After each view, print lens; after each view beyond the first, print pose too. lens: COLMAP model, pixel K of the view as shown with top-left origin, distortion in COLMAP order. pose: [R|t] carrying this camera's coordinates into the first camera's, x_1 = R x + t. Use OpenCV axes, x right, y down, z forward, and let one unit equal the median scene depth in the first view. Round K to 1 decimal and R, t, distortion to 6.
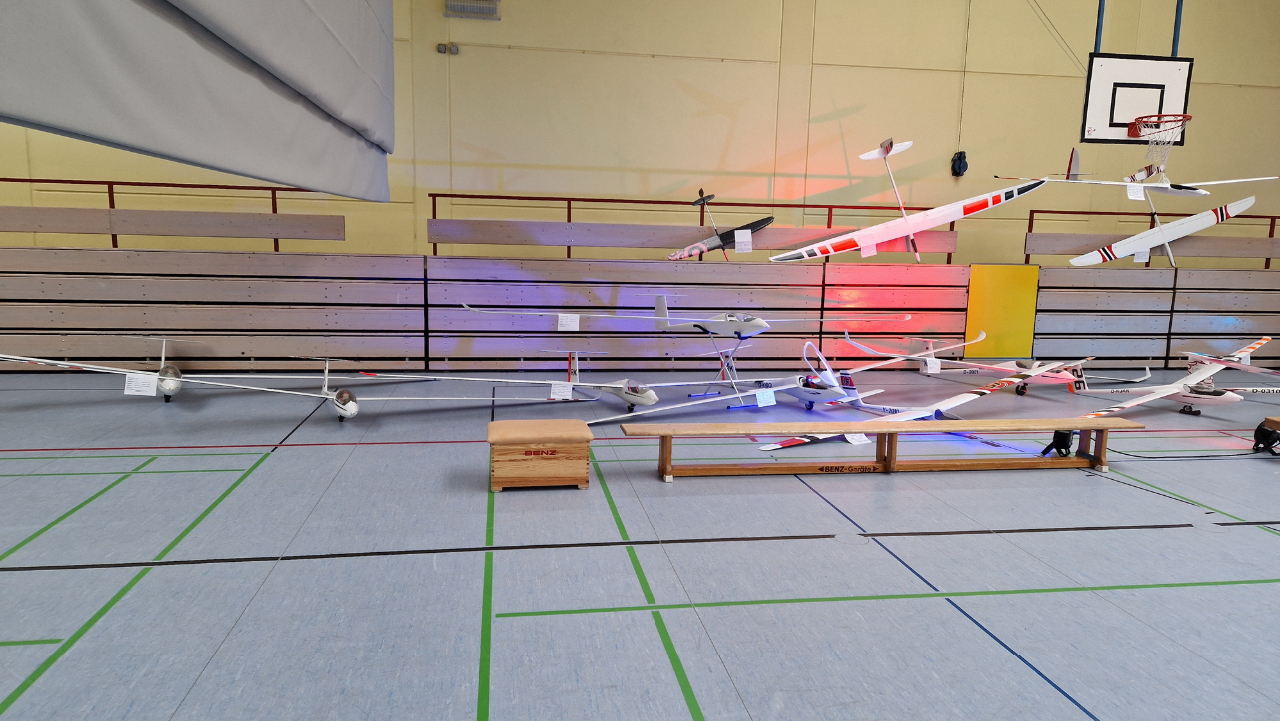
lens RADIAL K [[855.4, 0, 633.9], [0, 855.4, 353.2], [0, 0, 1]] dist [0.070026, -0.052898]
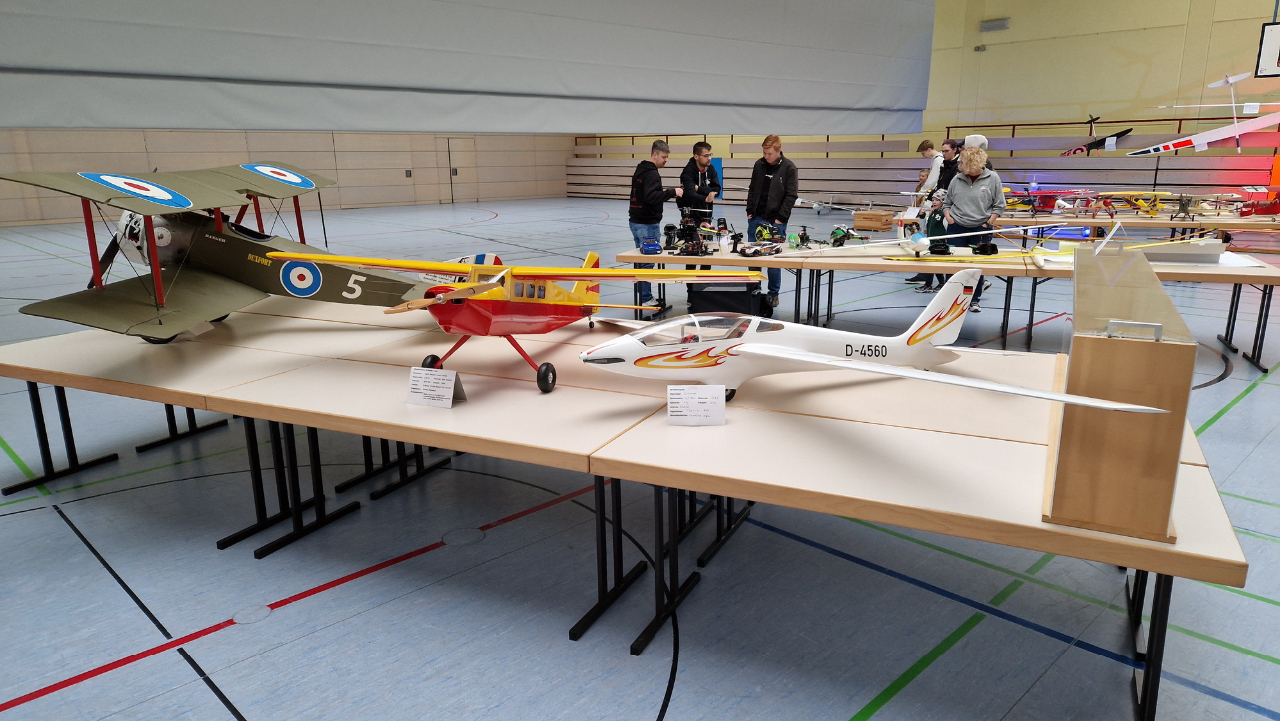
lens RADIAL K [[855.4, 0, 645.9], [0, 855.4, 360.9], [0, 0, 1]] dist [0.070026, -0.052898]
pose [[0.585108, 0.166225, -0.793737, 1.011066], [-0.088481, 0.986010, 0.141267, 0.130413], [0.806114, -0.012426, 0.591630, -0.767884]]
